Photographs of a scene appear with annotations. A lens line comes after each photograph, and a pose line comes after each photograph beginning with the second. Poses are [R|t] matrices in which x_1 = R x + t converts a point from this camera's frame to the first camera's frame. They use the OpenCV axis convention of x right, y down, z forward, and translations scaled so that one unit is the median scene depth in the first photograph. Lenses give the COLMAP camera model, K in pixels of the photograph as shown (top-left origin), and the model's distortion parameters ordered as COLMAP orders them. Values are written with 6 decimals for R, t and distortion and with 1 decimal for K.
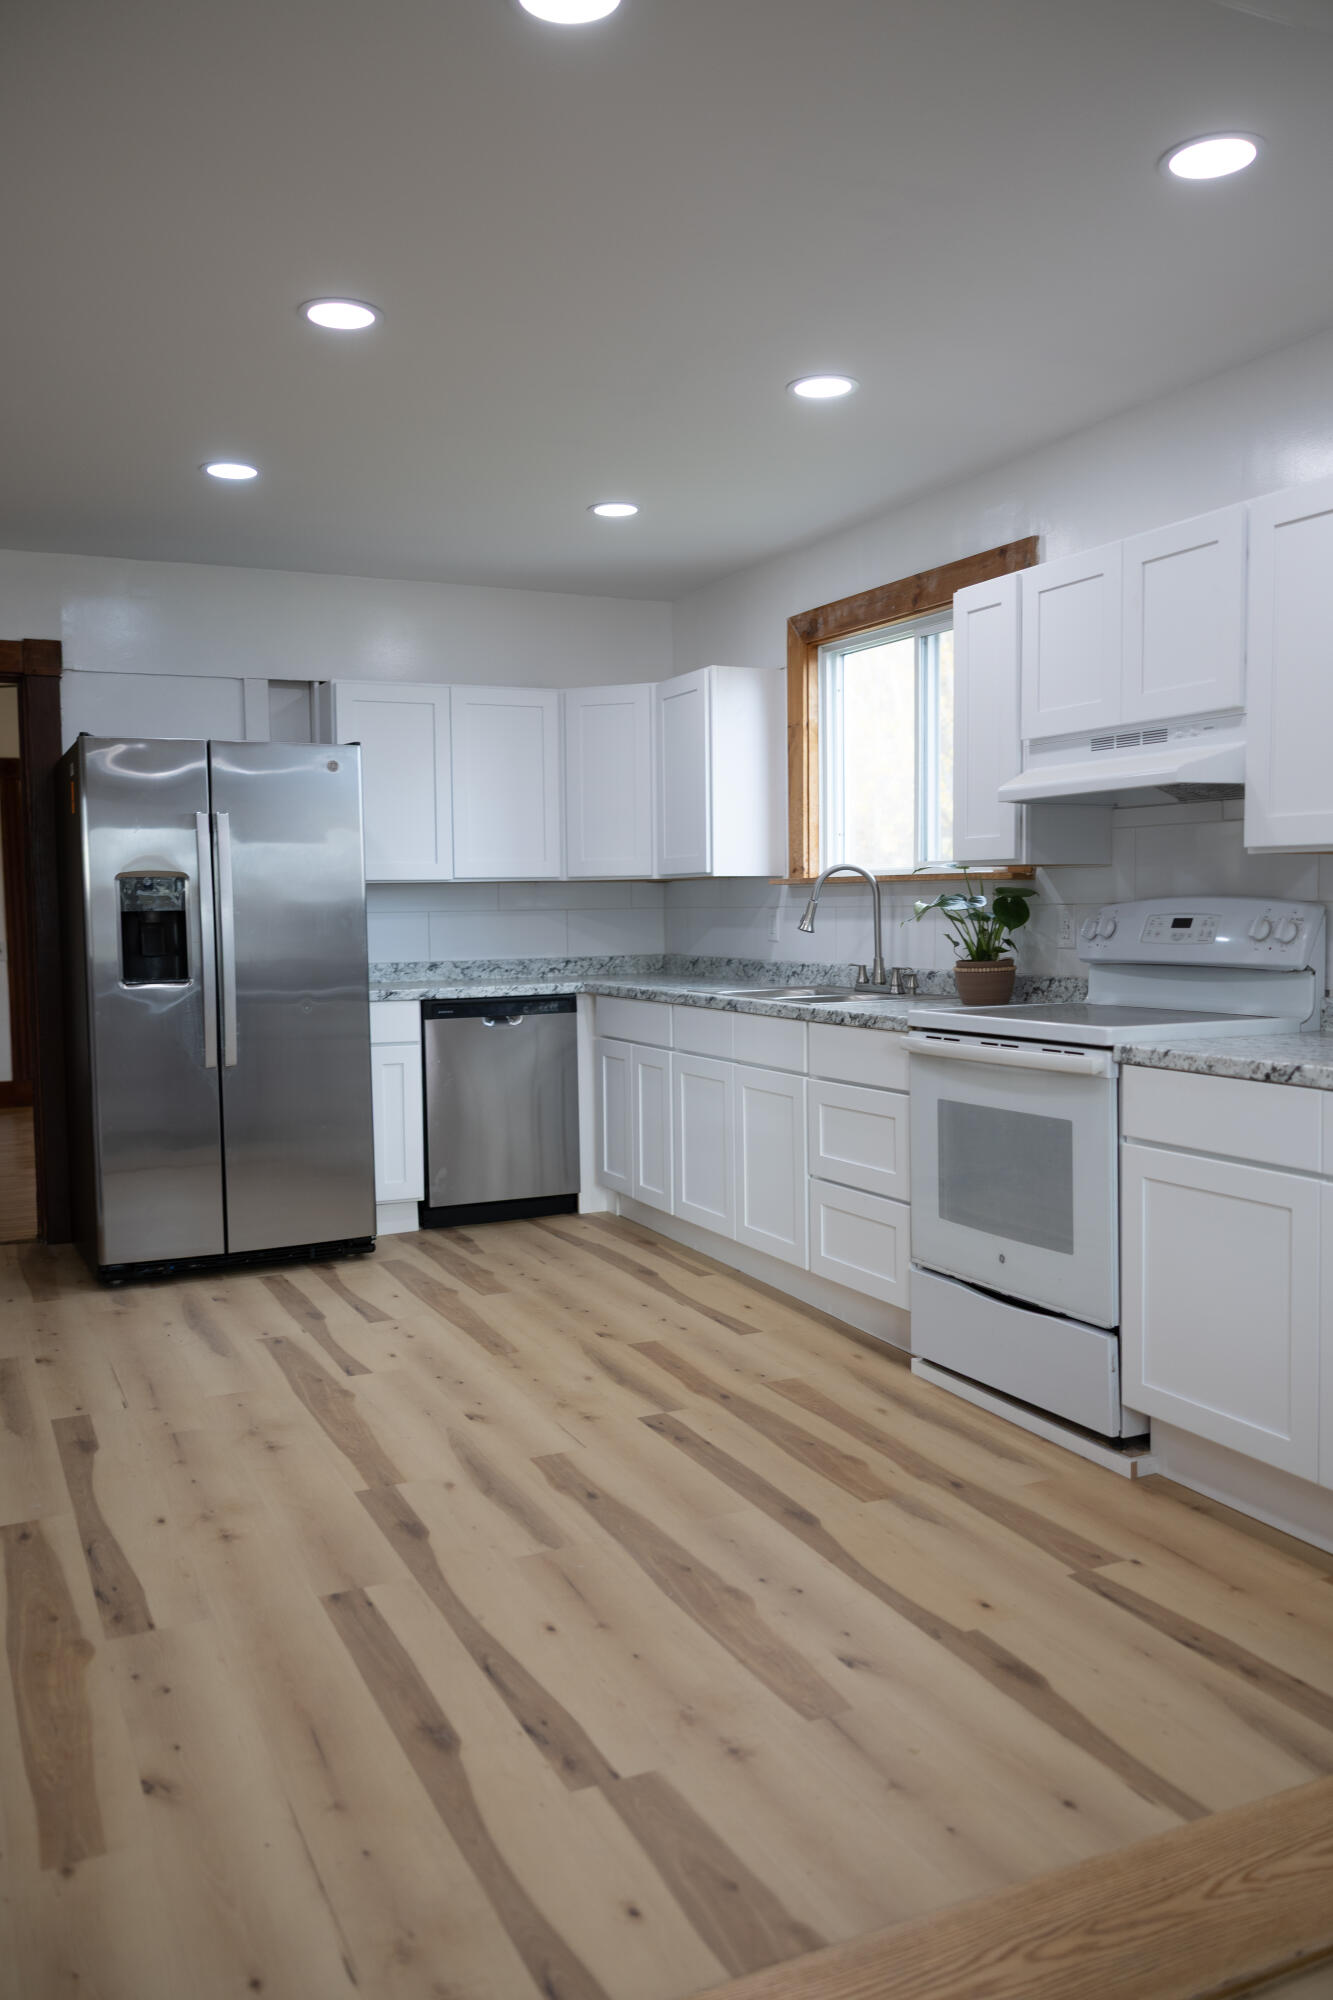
lens RADIAL K [[1571.5, 0, 619.3], [0, 1571.5, 979.3], [0, 0, 1]] dist [0.011941, -0.009302]
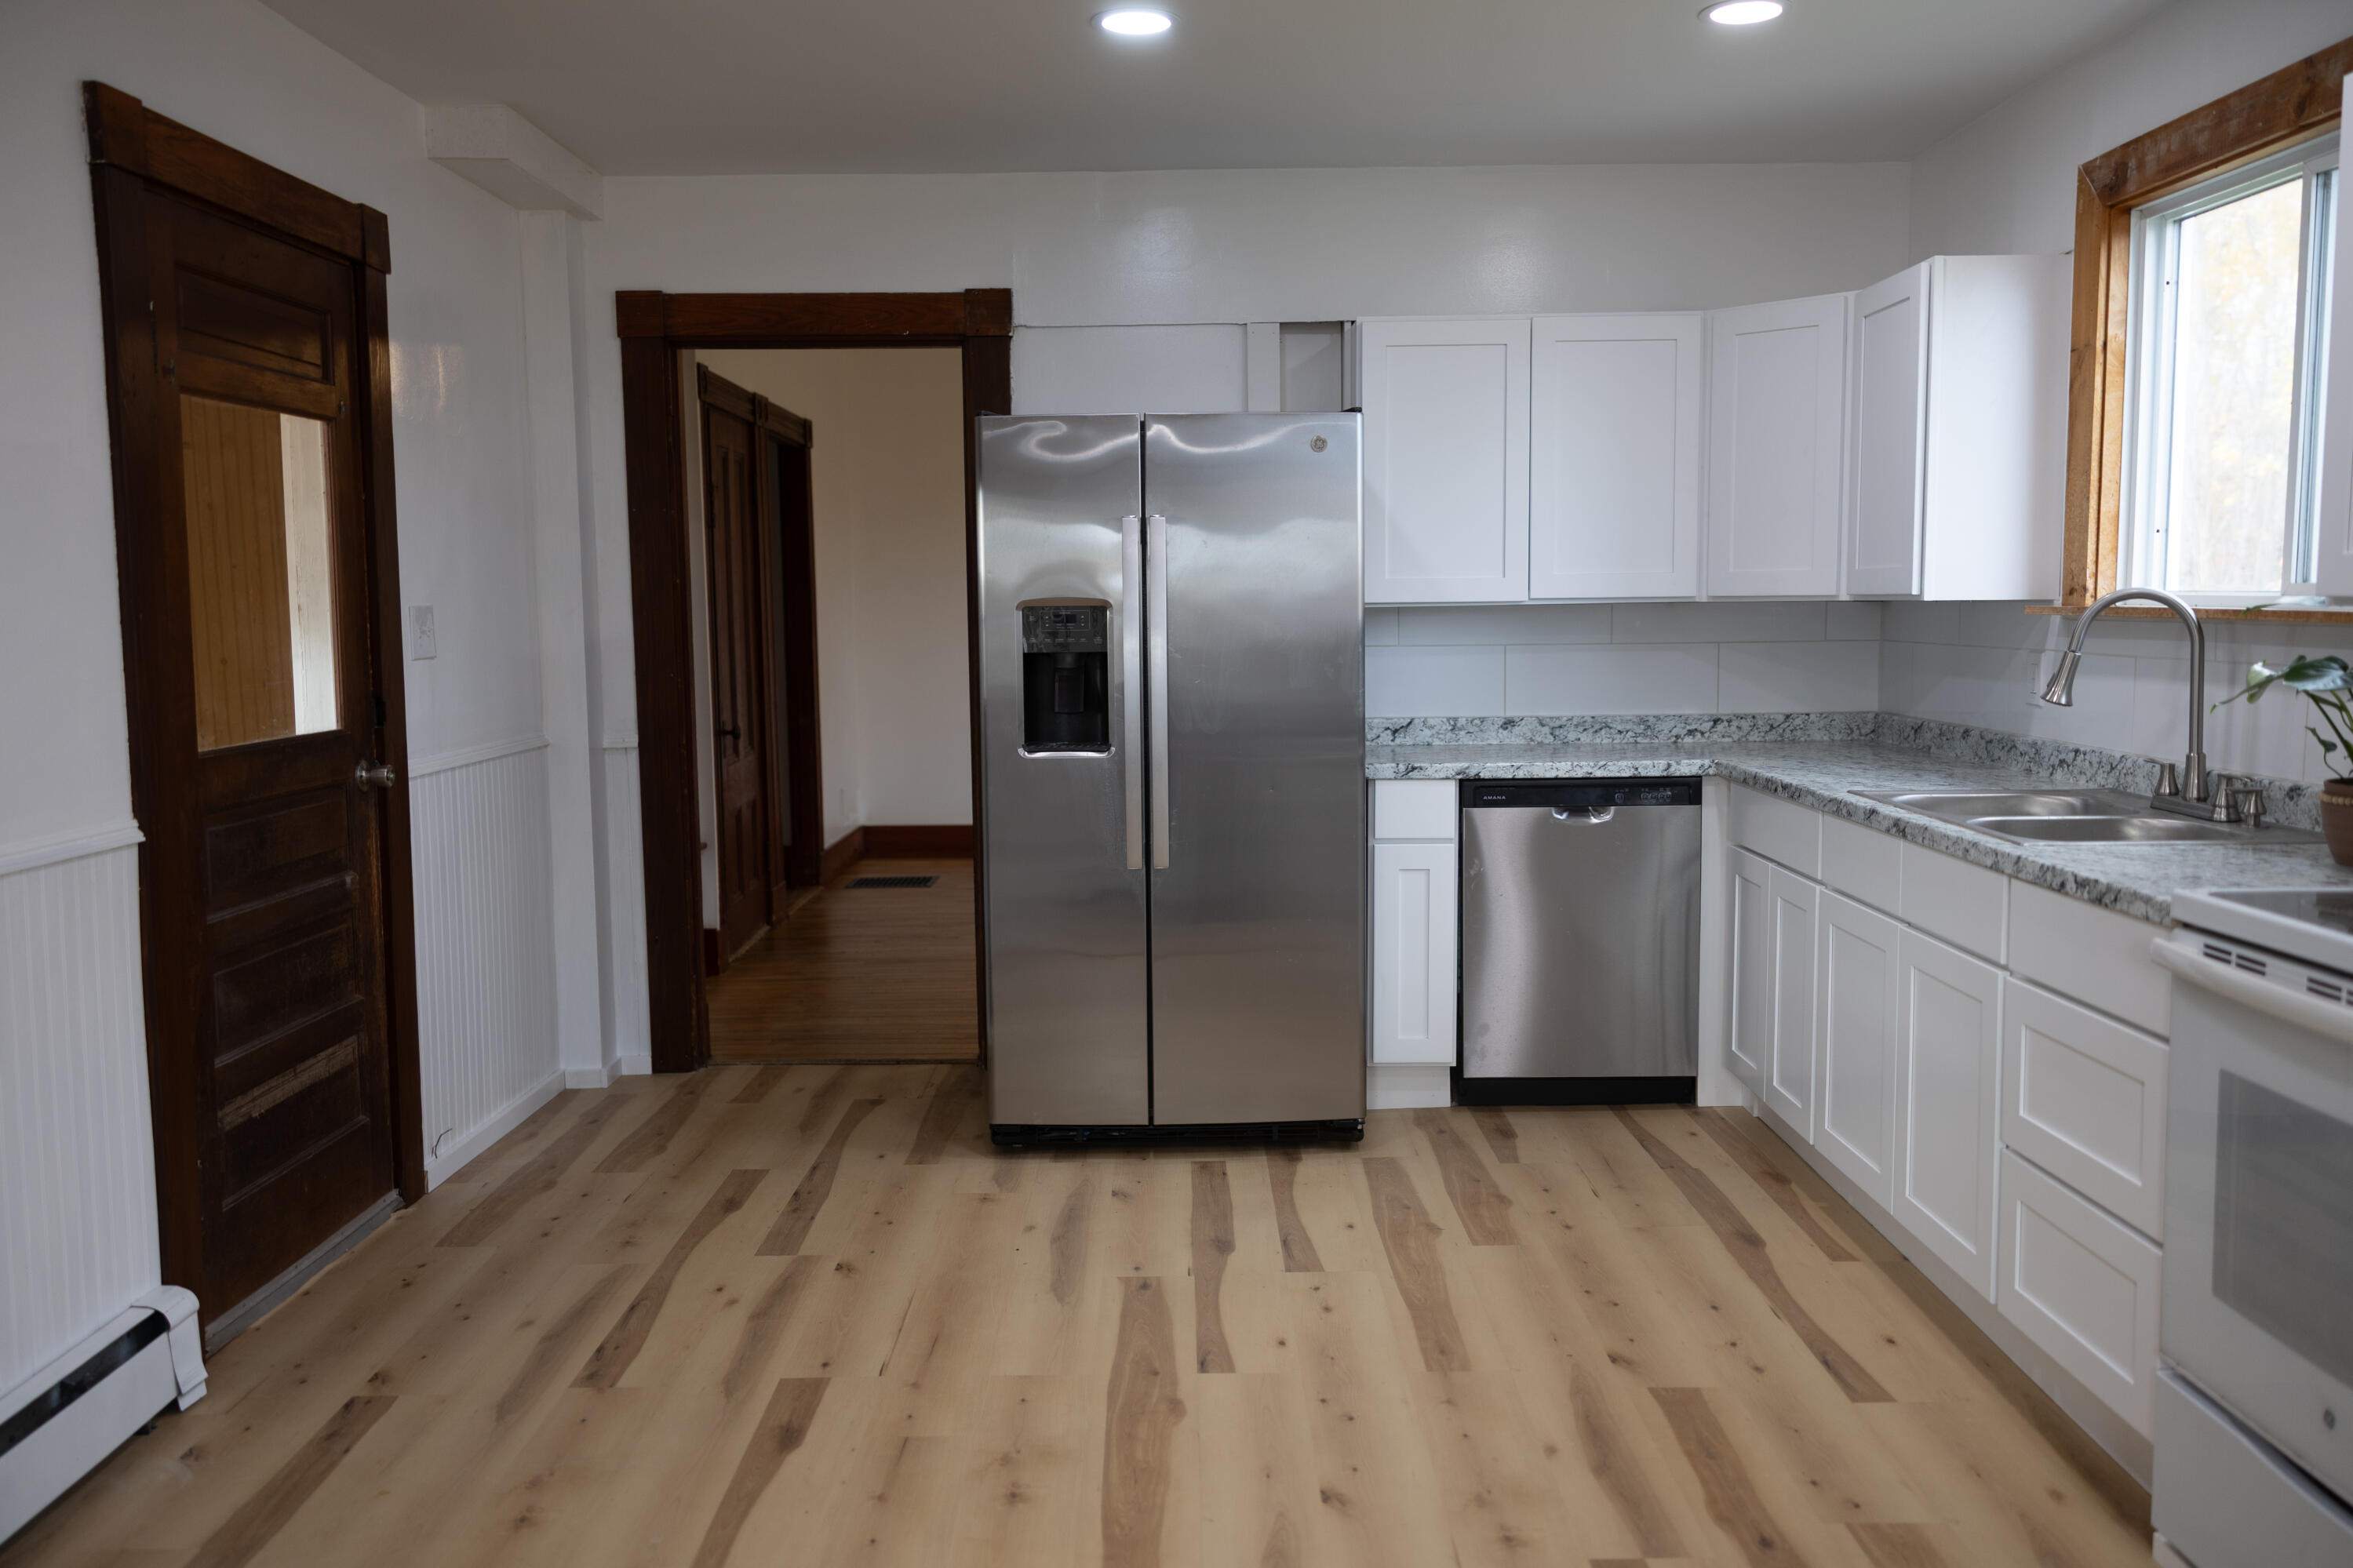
lens RADIAL K [[1848.7, 0, 1154.3], [0, 1848.7, 764.8], [0, 0, 1]] dist [0.011941, -0.009302]
pose [[0.907103, 0.040324, -0.418974, 0.121260], [-0.020211, 0.998425, 0.052335, -0.043103], [0.420424, -0.039005, 0.906489, 0.271426]]
